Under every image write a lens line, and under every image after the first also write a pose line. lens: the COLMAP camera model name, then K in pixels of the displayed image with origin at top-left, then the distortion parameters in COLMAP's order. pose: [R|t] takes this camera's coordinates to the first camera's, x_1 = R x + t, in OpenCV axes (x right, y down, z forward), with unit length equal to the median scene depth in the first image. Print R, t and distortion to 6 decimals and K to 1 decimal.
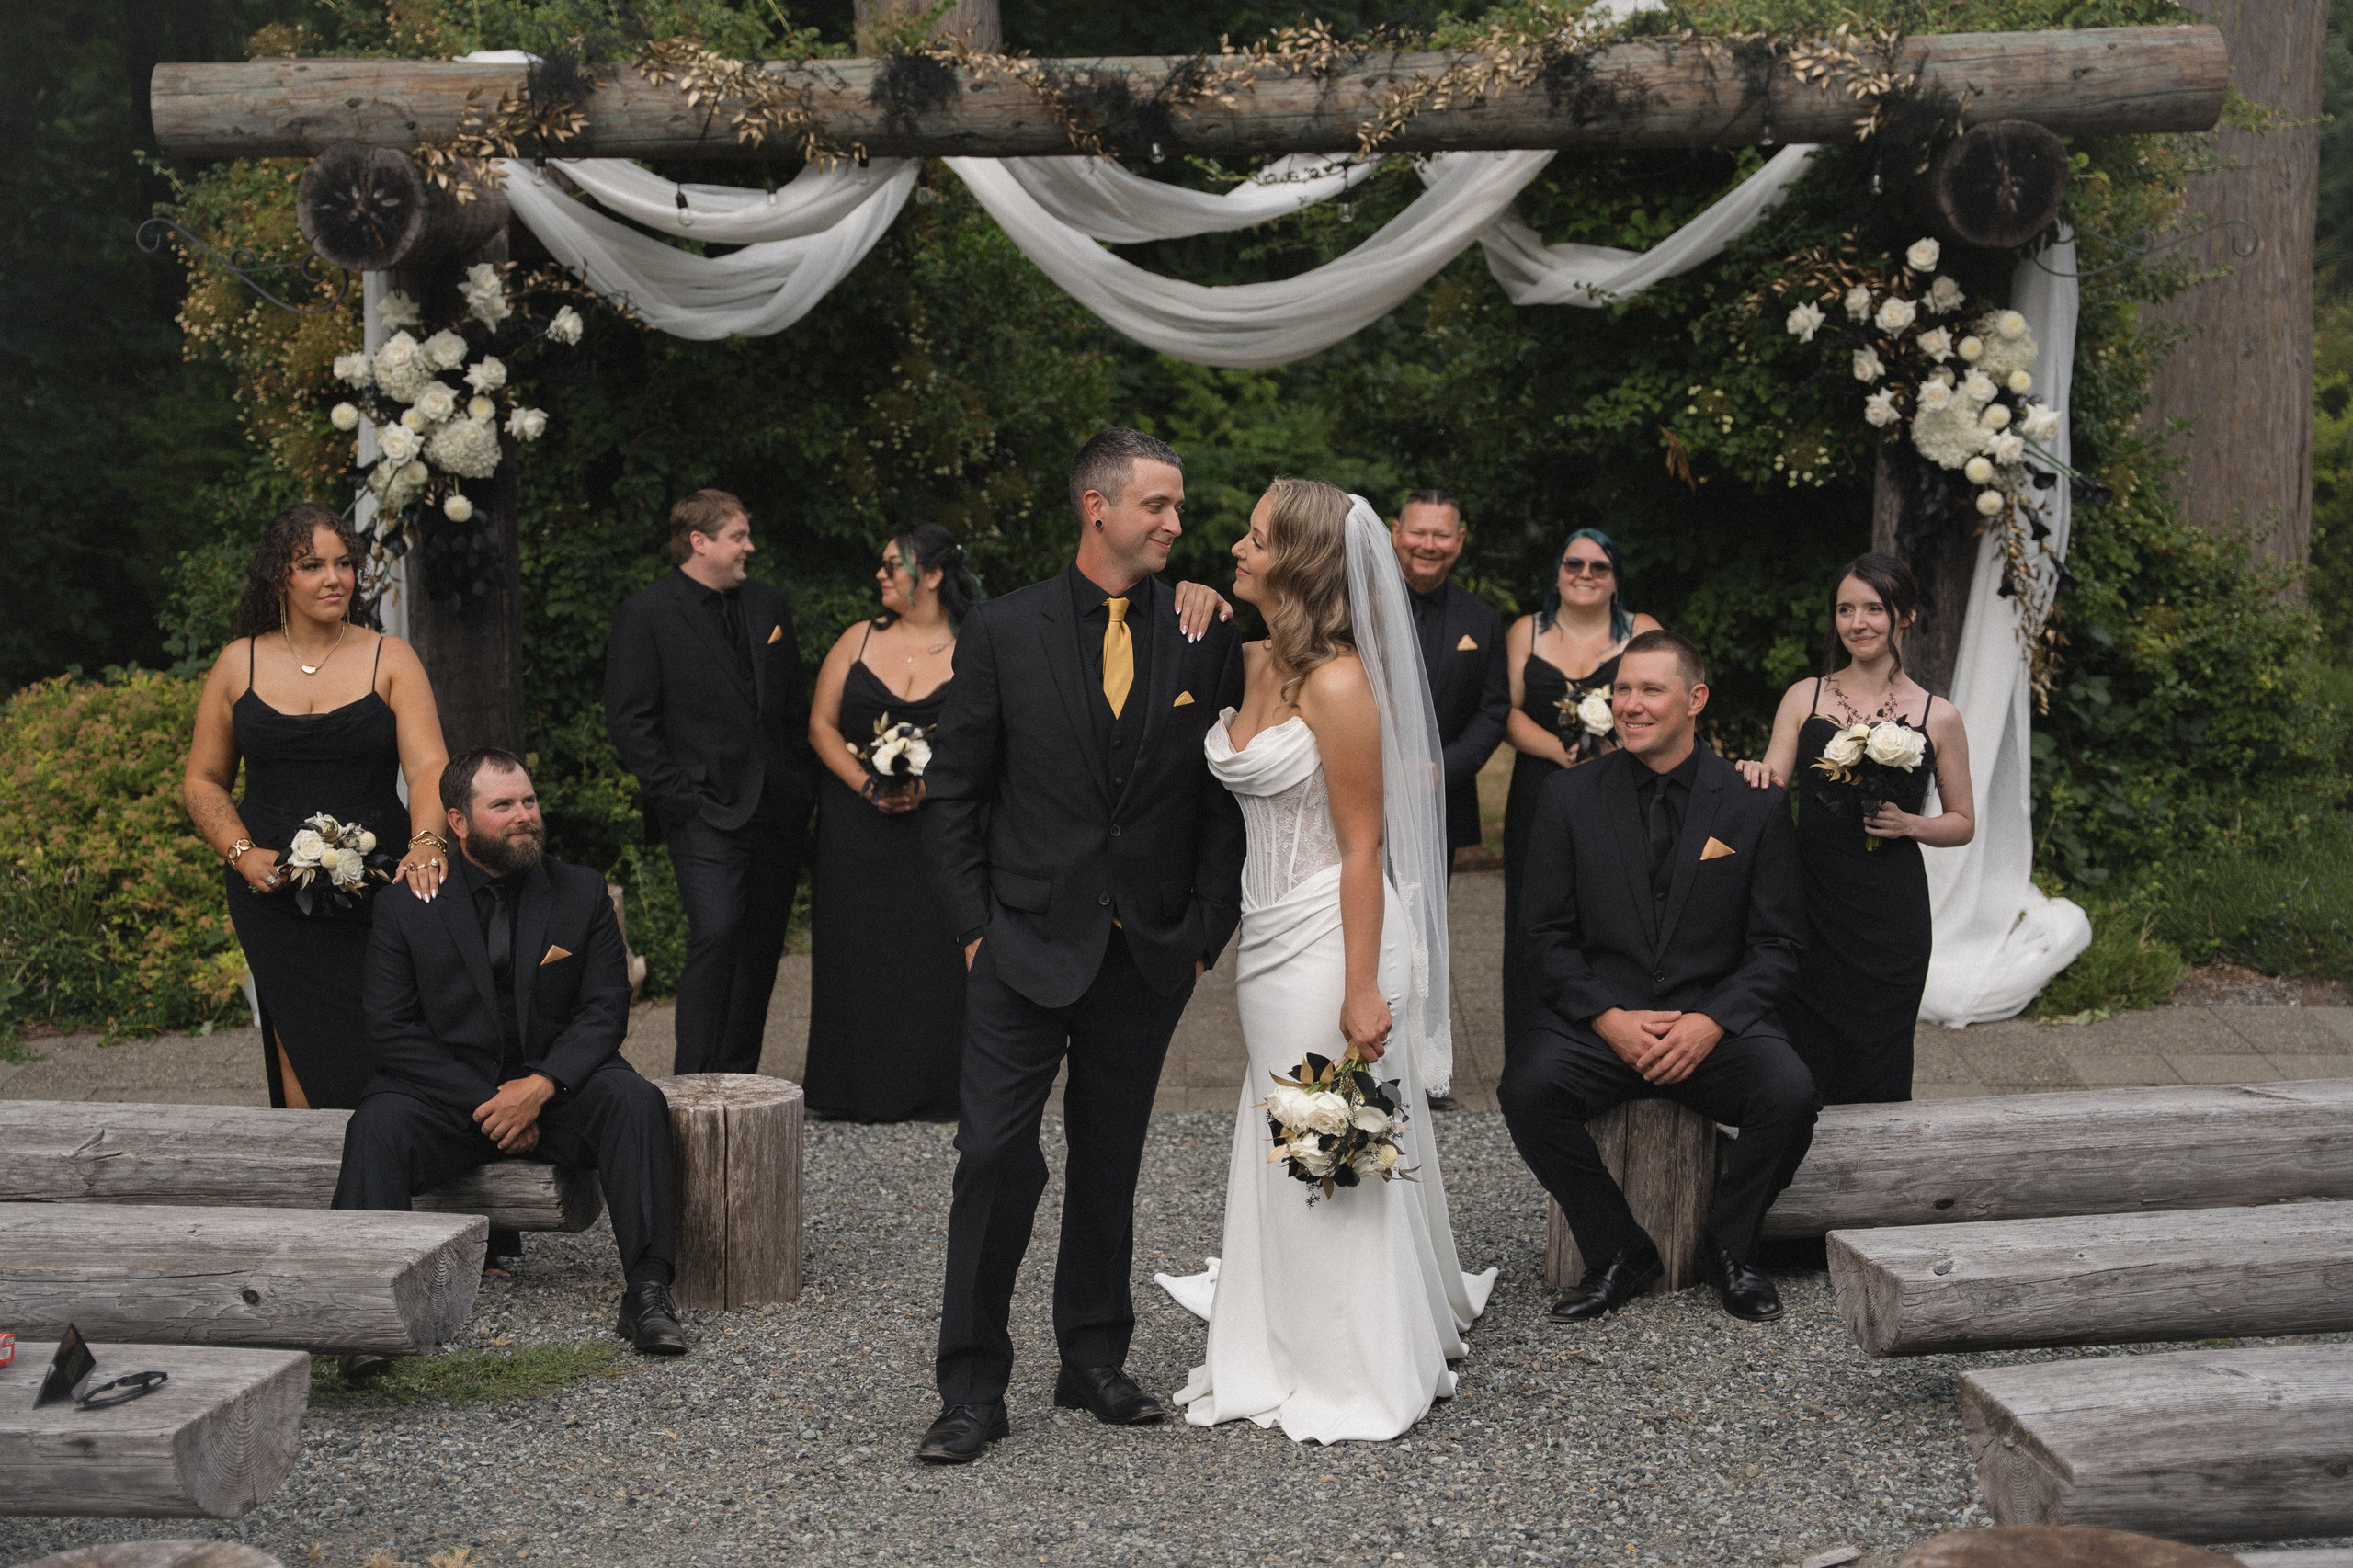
lens RADIAL K [[3487.1, 0, 1150.1], [0, 3487.1, 803.7], [0, 0, 1]] dist [0.138924, 0.000000]
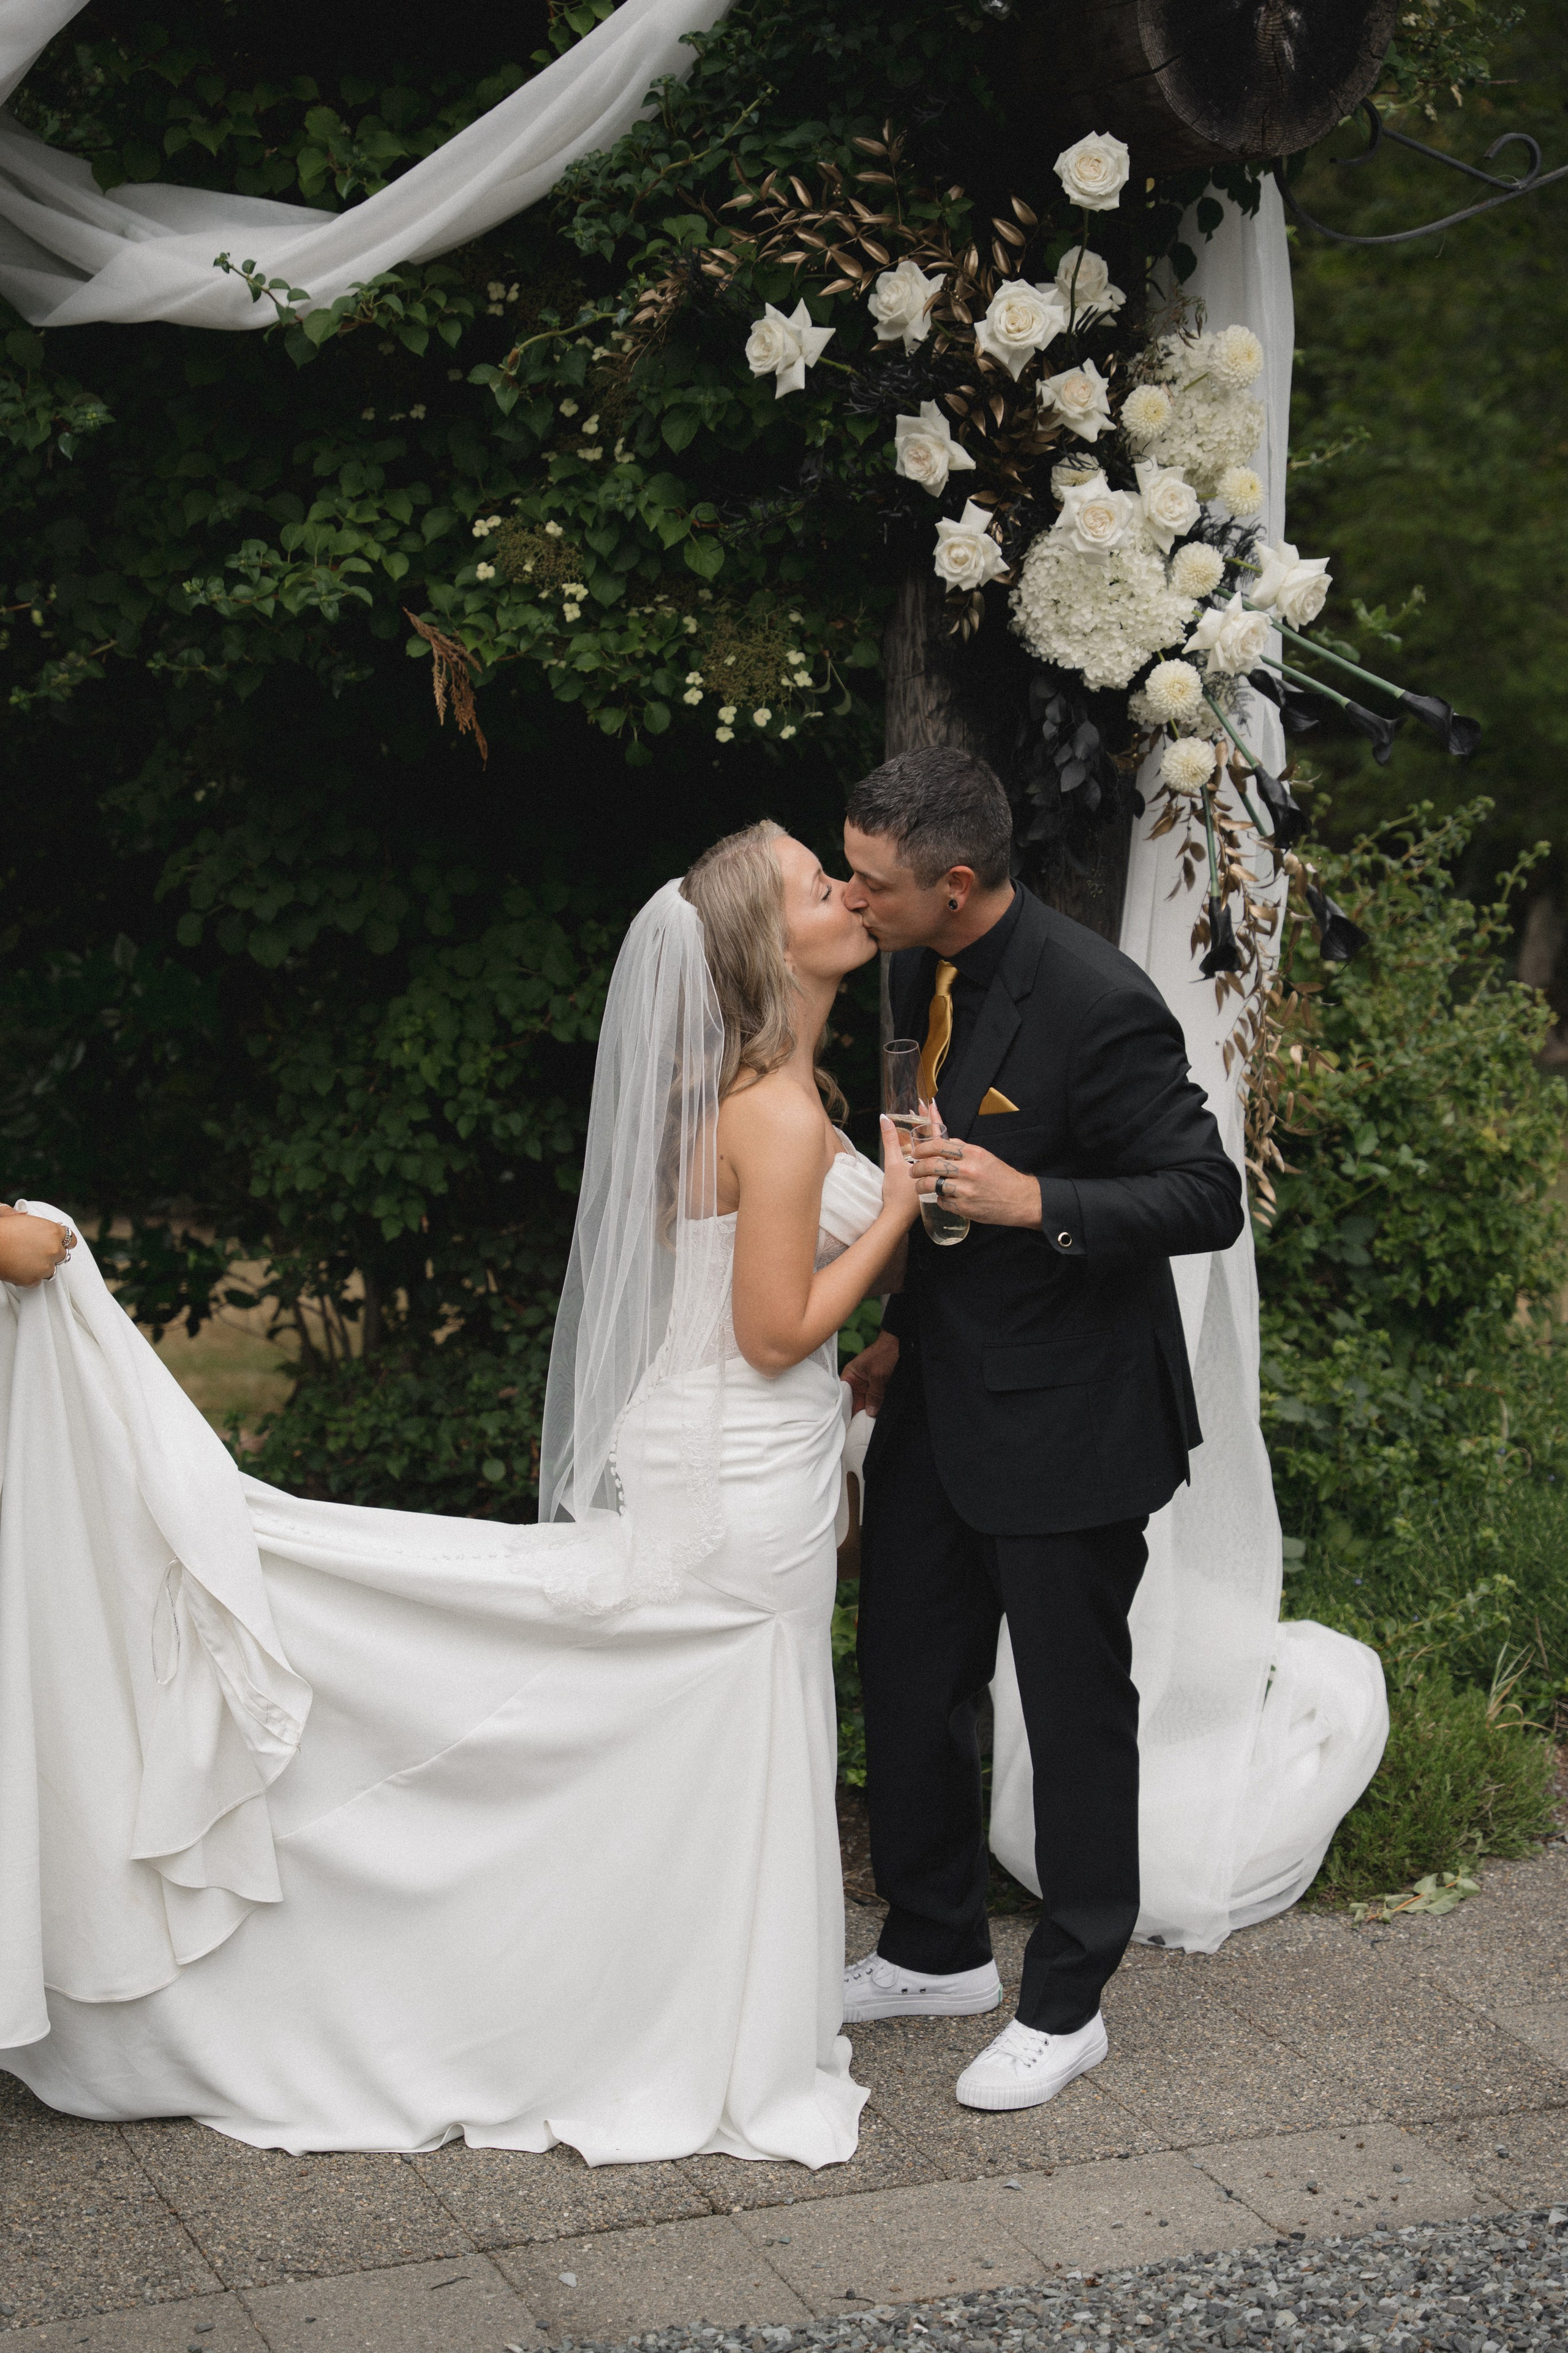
lens RADIAL K [[4637.3, 0, 784.0], [0, 4637.3, 1188.6], [0, 0, 1]] dist [0.337268, 0.000000]
pose [[0.930399, -0.046643, 0.363568, -0.027673], [0.057527, 0.998160, -0.019160, -0.023230], [-0.362005, 0.038742, 0.931371, 0.469647]]
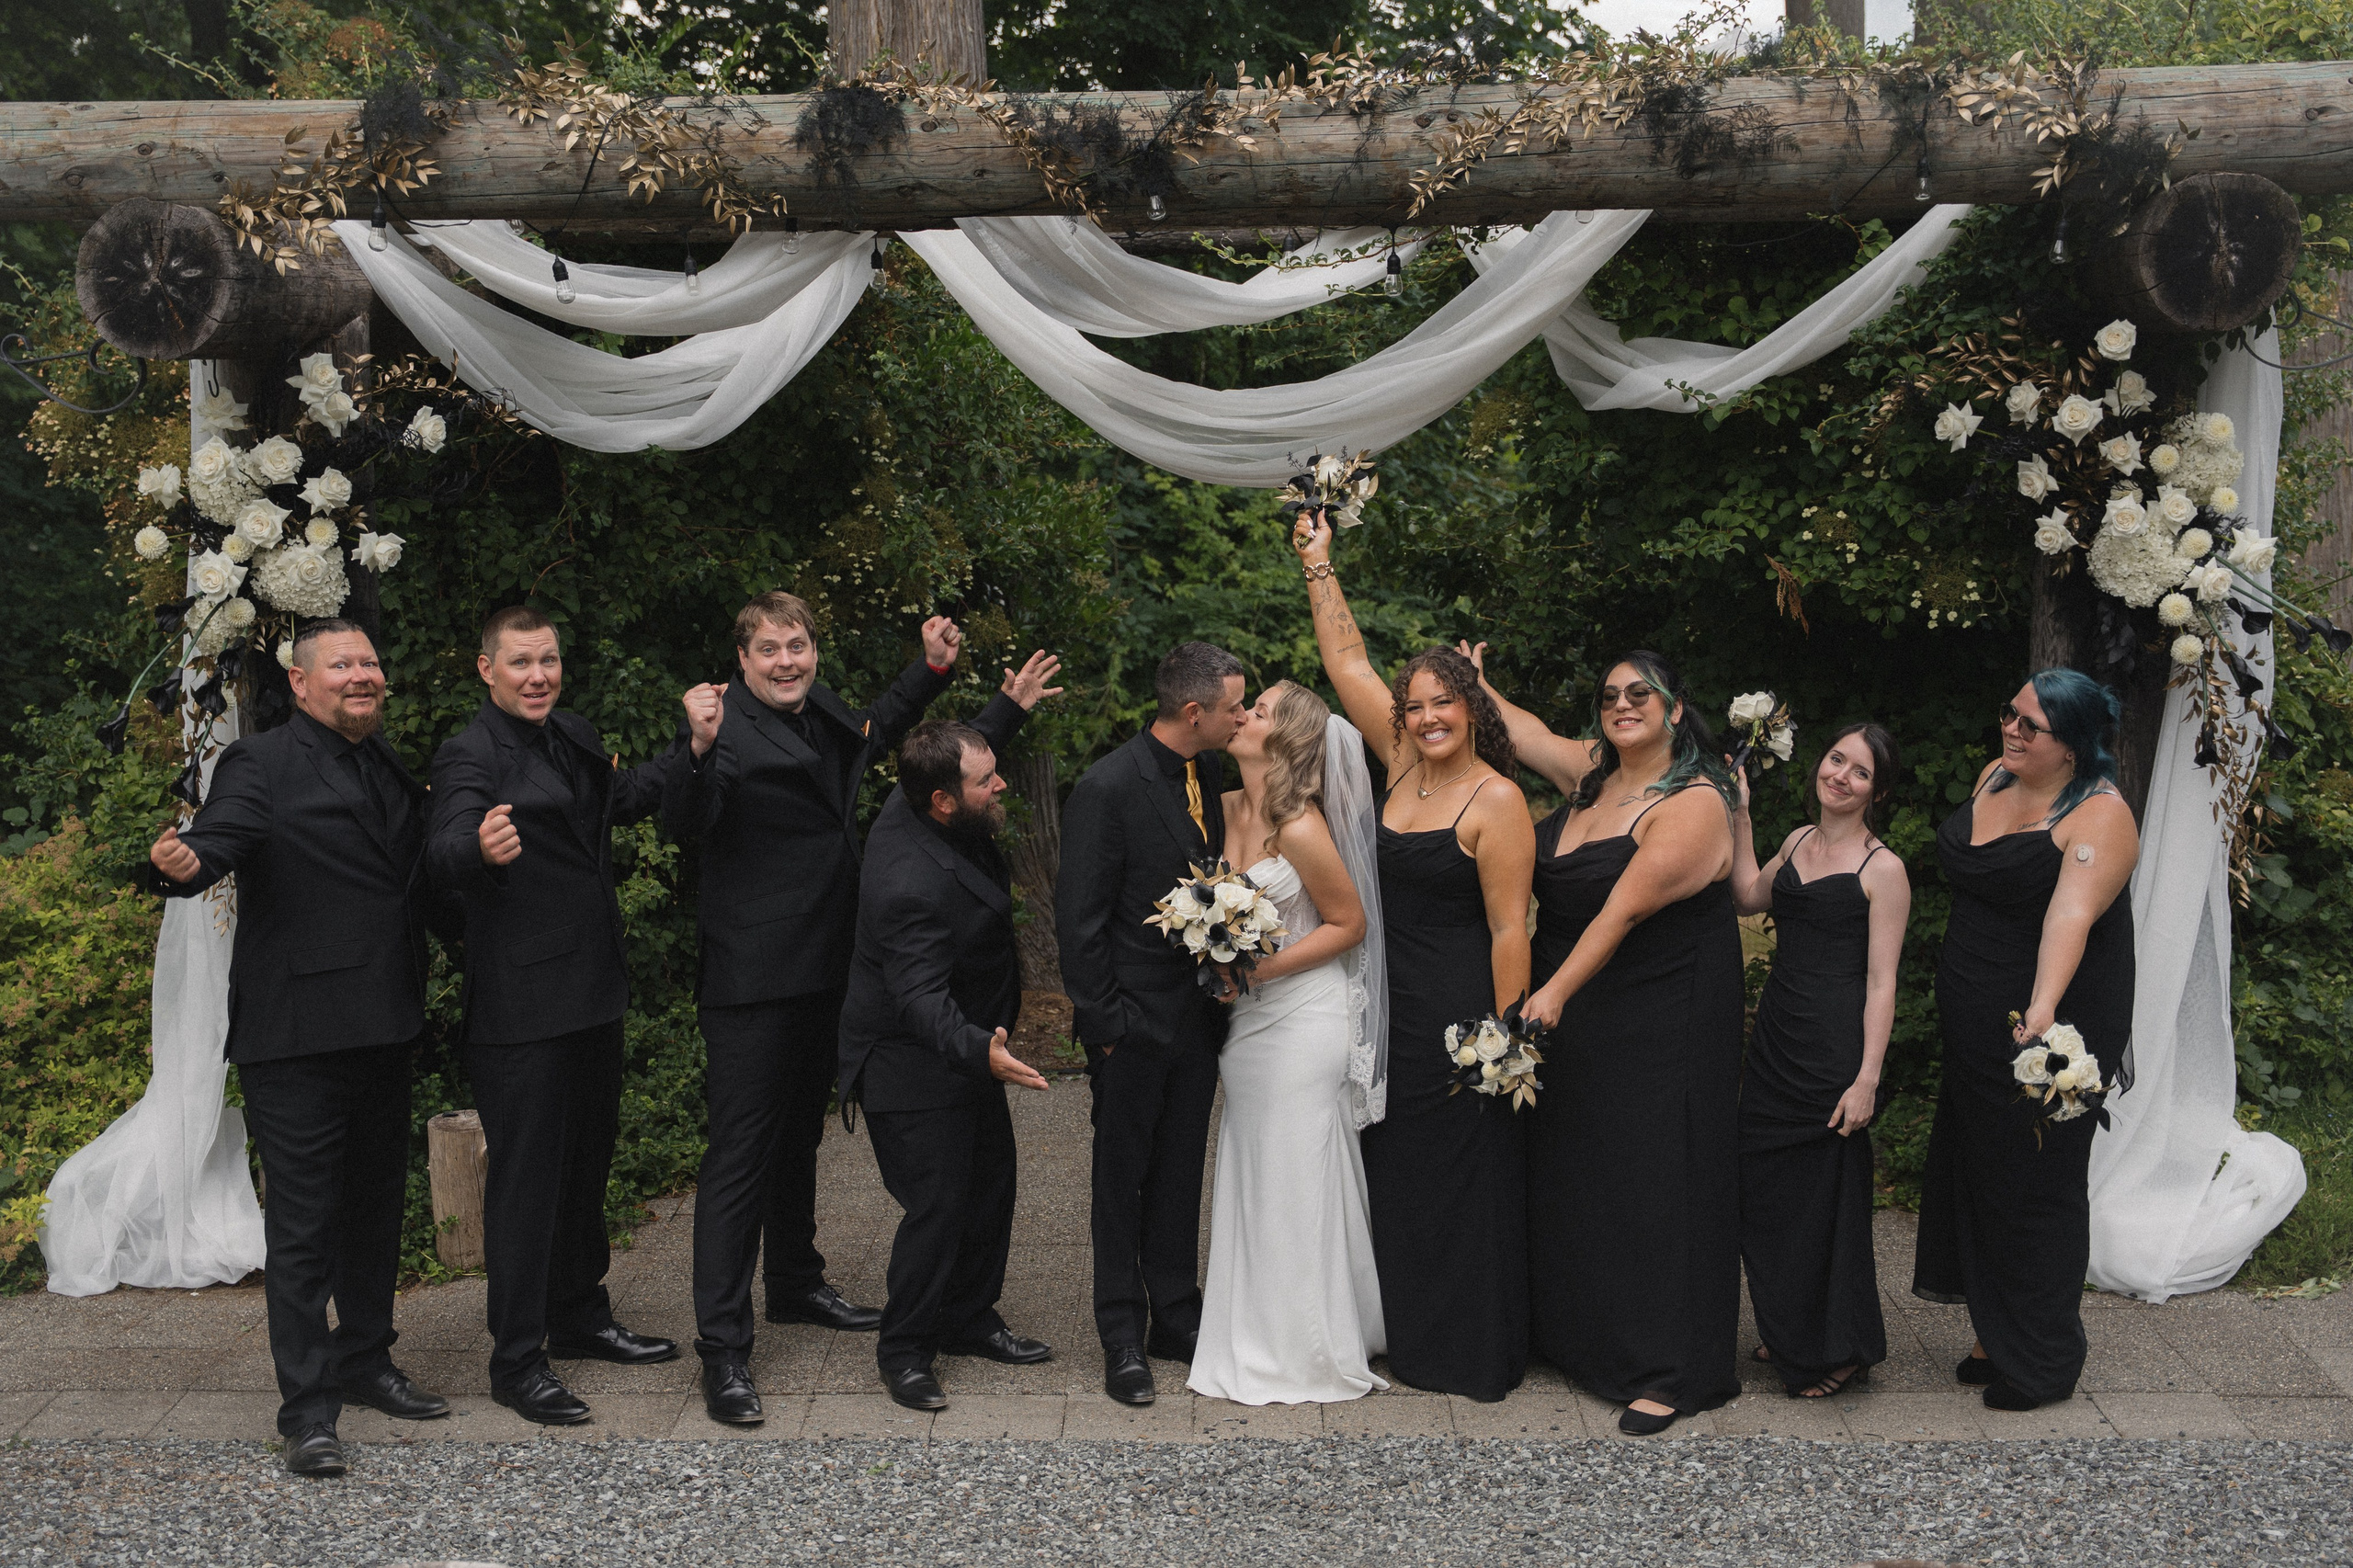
lens RADIAL K [[3091.5, 0, 1136.8], [0, 3091.5, 811.5], [0, 0, 1]] dist [0.049292, 0.000000]
pose [[0.999967, 0.000605, -0.008159, 0.003215], [-0.000863, 0.999500, -0.031616, -0.025589], [0.008136, 0.031622, 0.999467, 0.286418]]
